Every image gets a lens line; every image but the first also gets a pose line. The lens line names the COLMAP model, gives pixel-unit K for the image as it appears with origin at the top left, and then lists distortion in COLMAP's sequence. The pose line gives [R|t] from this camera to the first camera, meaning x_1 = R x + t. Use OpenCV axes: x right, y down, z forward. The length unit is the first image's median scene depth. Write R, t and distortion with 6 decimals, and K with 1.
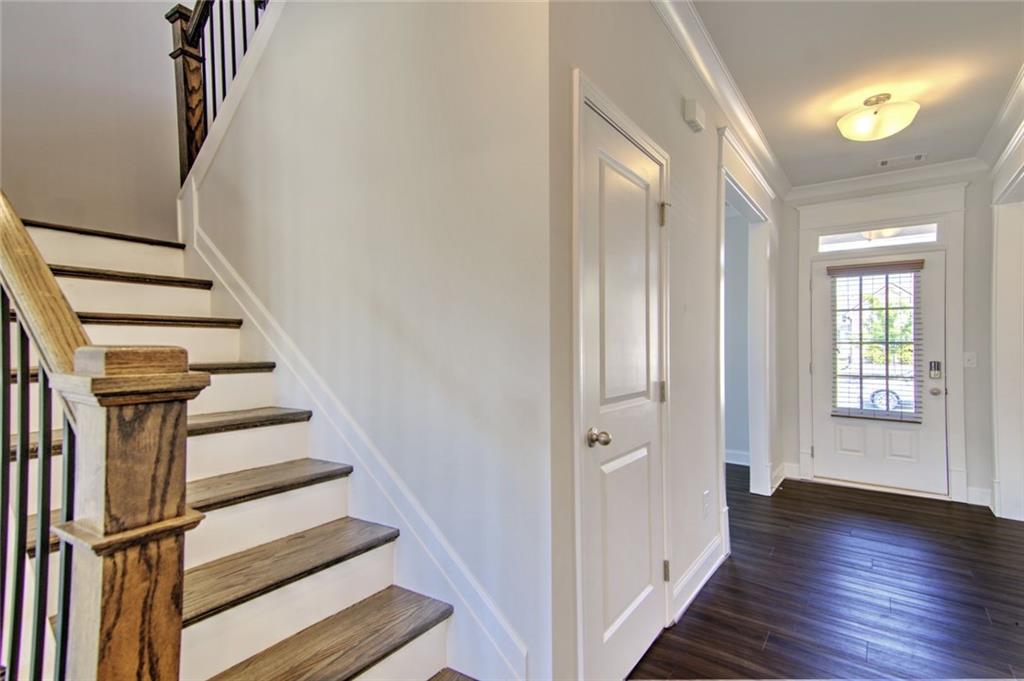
lens RADIAL K [[522.1, 0, 522.6], [0, 522.1, 351.1], [0, 0, 1]] dist [0.066430, 0.001264]
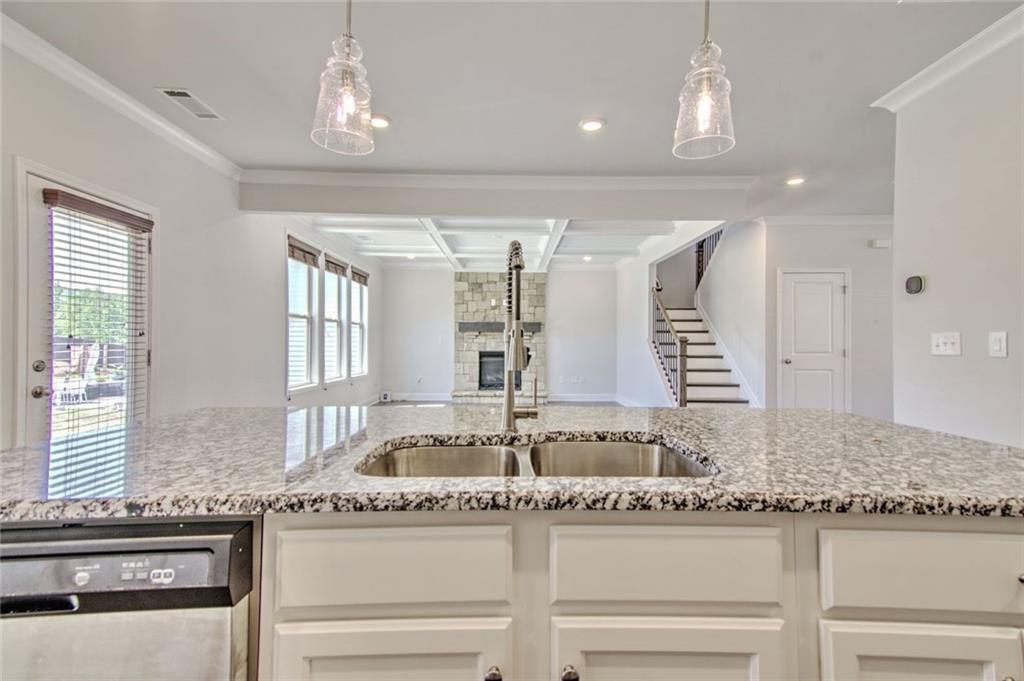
lens RADIAL K [[476.1, 0, 514.7], [0, 476.1, 340.8], [0, 0, 1]] dist [0.052550, 0.000116]
pose [[0.577949, 0.003990, -0.816063, 1.370377], [0.002279, 0.999976, 0.006503, -0.005740], [0.816070, -0.005618, 0.577926, -1.962179]]
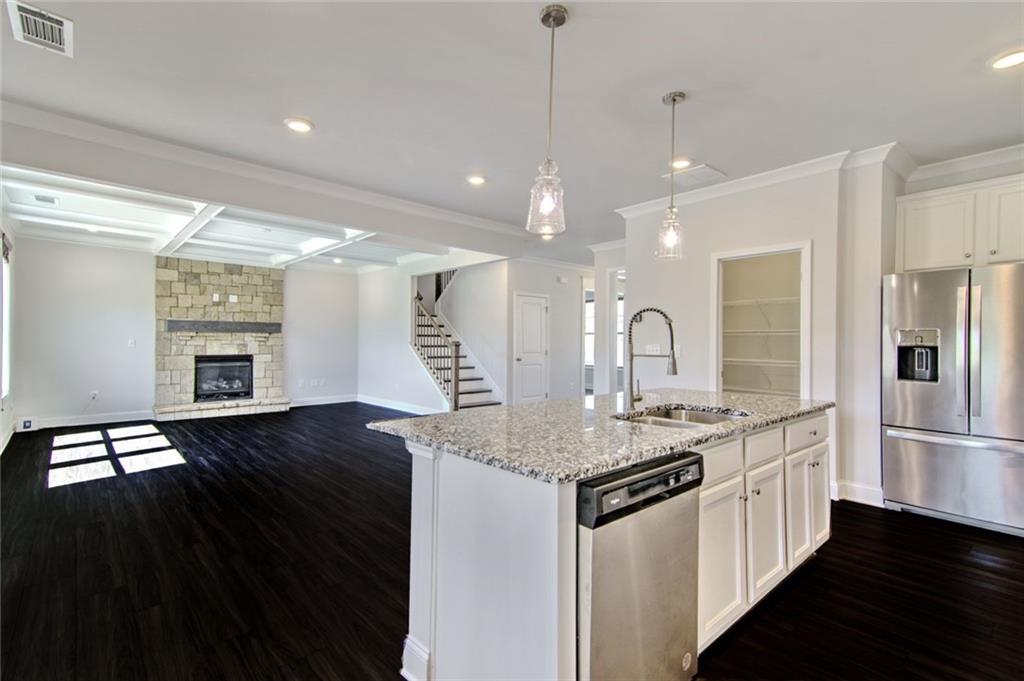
lens RADIAL K [[476.1, 0, 519.8], [0, 476.1, 338.4], [0, 0, 1]] dist [0.052550, 0.000116]
pose [[0.976403, 0.009201, -0.215760, 0.863746], [-0.007935, 0.999946, 0.006732, -0.051594], [0.215811, -0.004861, 0.976423, -2.707164]]
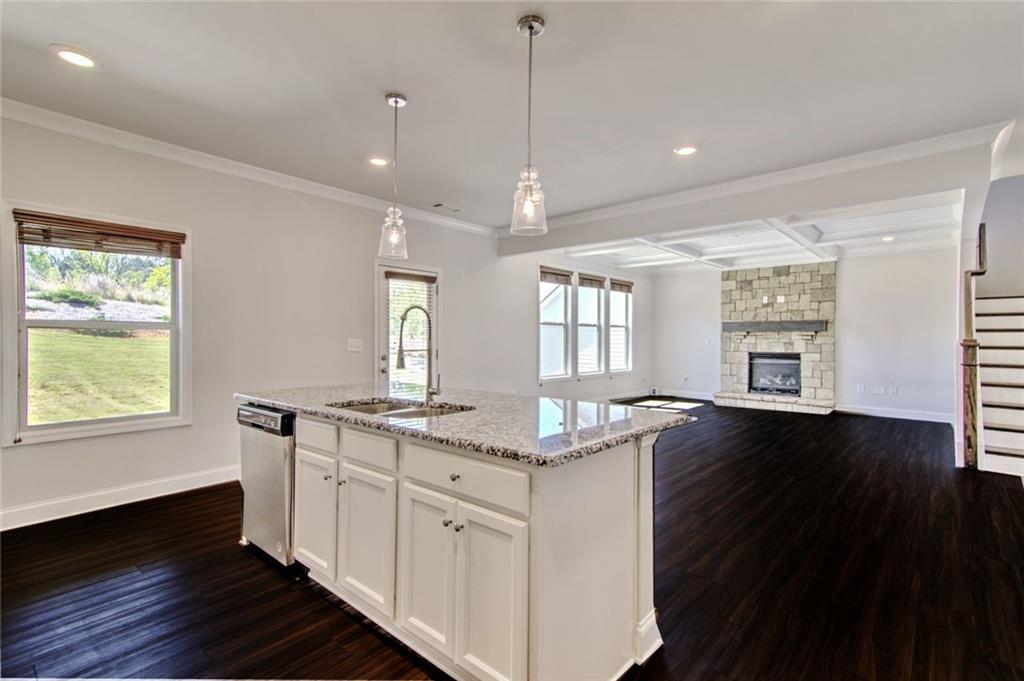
lens RADIAL K [[476.1, 0, 511.8], [0, 476.1, 337.6], [0, 0, 1]] dist [0.052550, 0.000116]
pose [[-0.127732, 0.005521, -0.991793, 1.990830], [0.009802, 0.999943, 0.004304, -0.043117], [0.991760, -0.009171, -0.127779, -1.277414]]
